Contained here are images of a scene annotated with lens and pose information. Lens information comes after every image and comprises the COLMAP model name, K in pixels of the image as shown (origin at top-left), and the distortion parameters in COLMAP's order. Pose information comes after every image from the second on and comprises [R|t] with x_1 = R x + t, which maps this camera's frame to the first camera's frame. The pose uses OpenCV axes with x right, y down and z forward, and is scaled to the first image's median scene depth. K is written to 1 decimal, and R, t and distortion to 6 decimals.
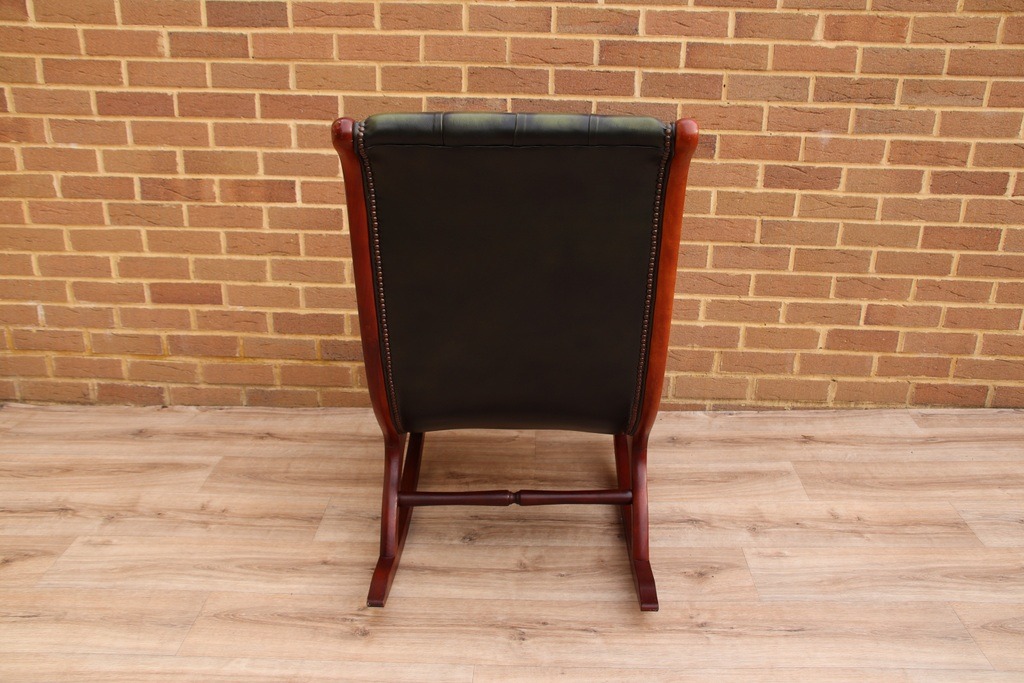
lens RADIAL K [[951.1, 0, 514.8], [0, 951.1, 352.3], [0, 0, 1]] dist [-0.113221, 0.212231]
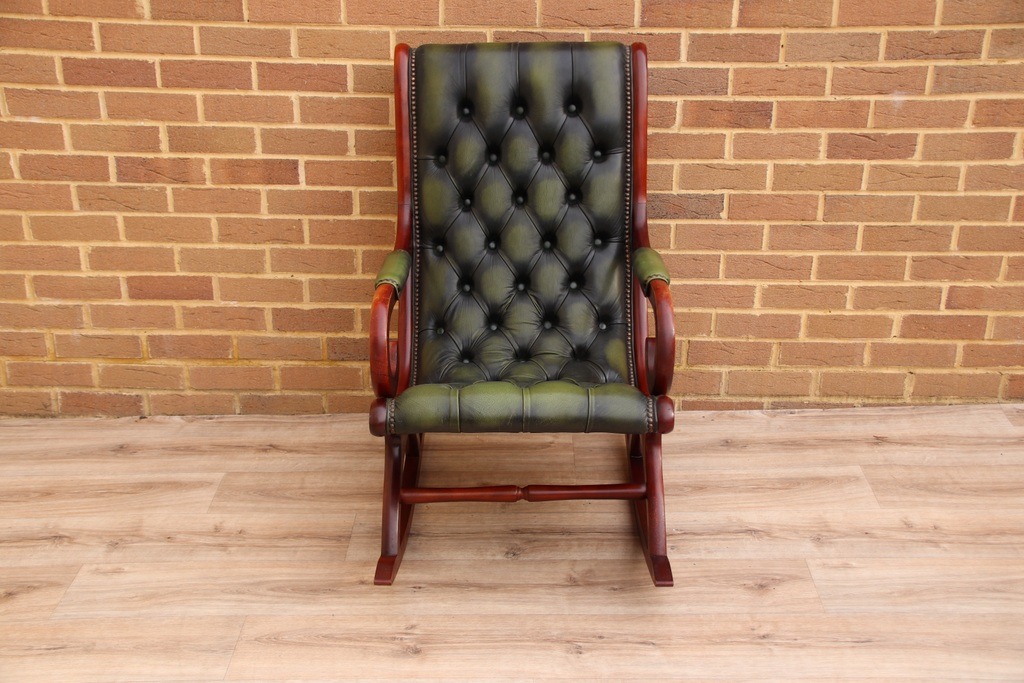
lens RADIAL K [[1343.4, 0, 513.3], [0, 1343.4, 355.1], [0, 0, 1]] dist [0.043024, 0.603182]
pose [[0.999713, -0.019024, 0.014530, -0.053635], [0.018594, 0.999402, 0.029166, -0.032618], [-0.015077, -0.028887, 0.999469, -0.275693]]
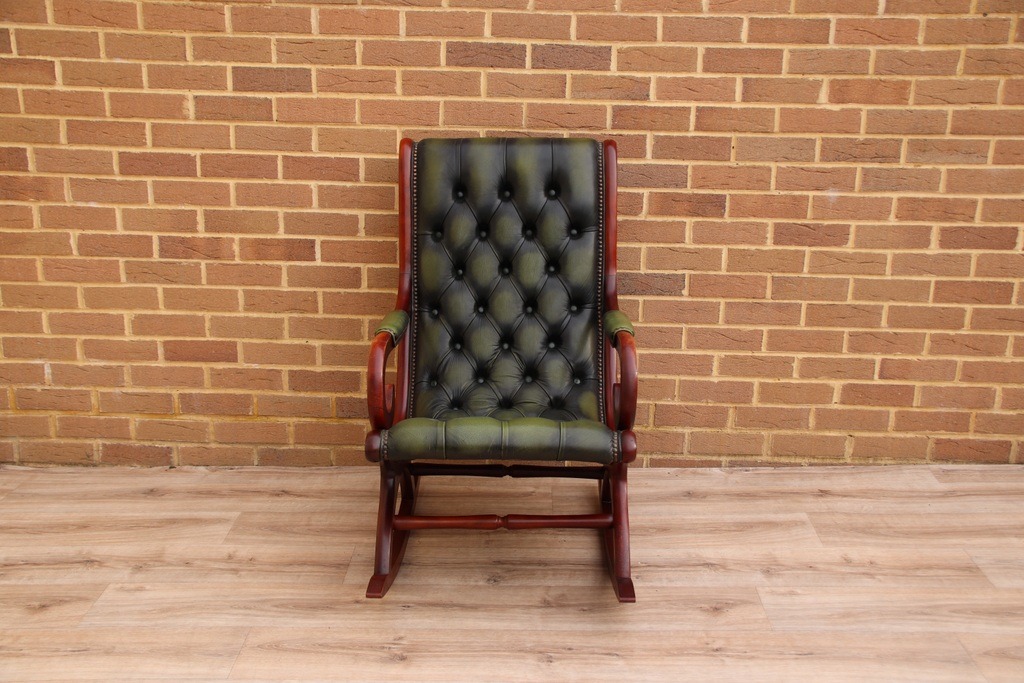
lens RADIAL K [[1177.2, 0, 514.2], [0, 1177.2, 351.9], [0, 0, 1]] dist [-0.014899, 0.381018]
pose [[0.999913, -0.004285, 0.012505, -0.034605], [0.005275, 0.996760, -0.080262, 0.042769], [-0.012121, 0.080321, 0.996695, -0.264648]]
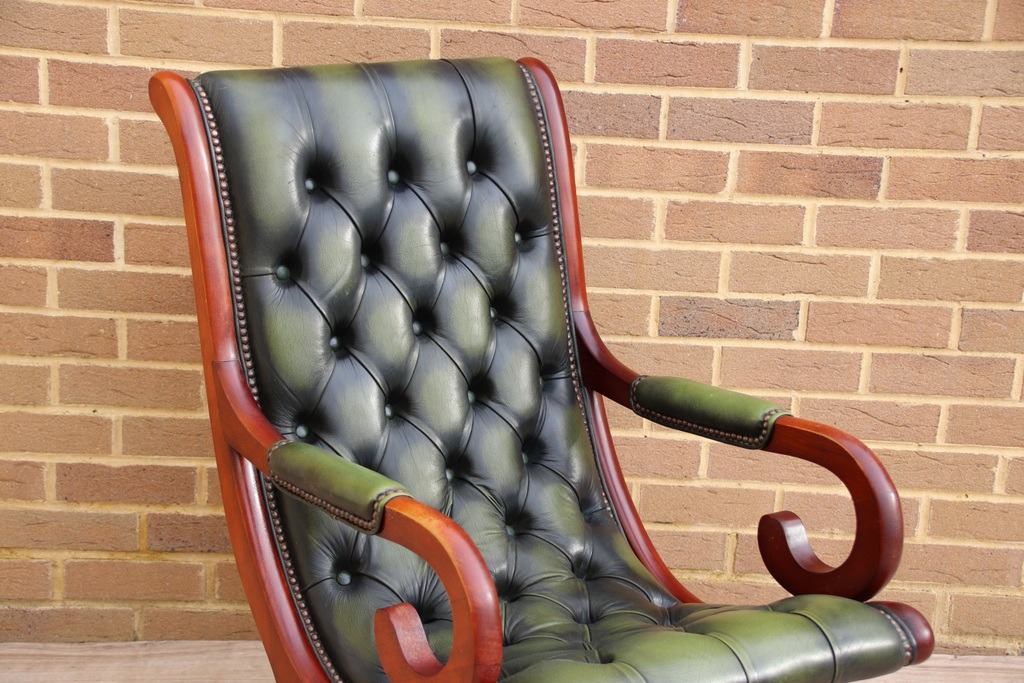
lens RADIAL K [[1839.1, 0, 513.1], [0, 1839.1, 357.0], [0, 0, 1]] dist [0.232419, 1.213266]
pose [[0.997907, 0.014588, 0.062995, -0.071294], [-0.010438, 0.997785, -0.065700, -0.037460], [-0.063814, 0.064905, 0.995849, -0.077407]]
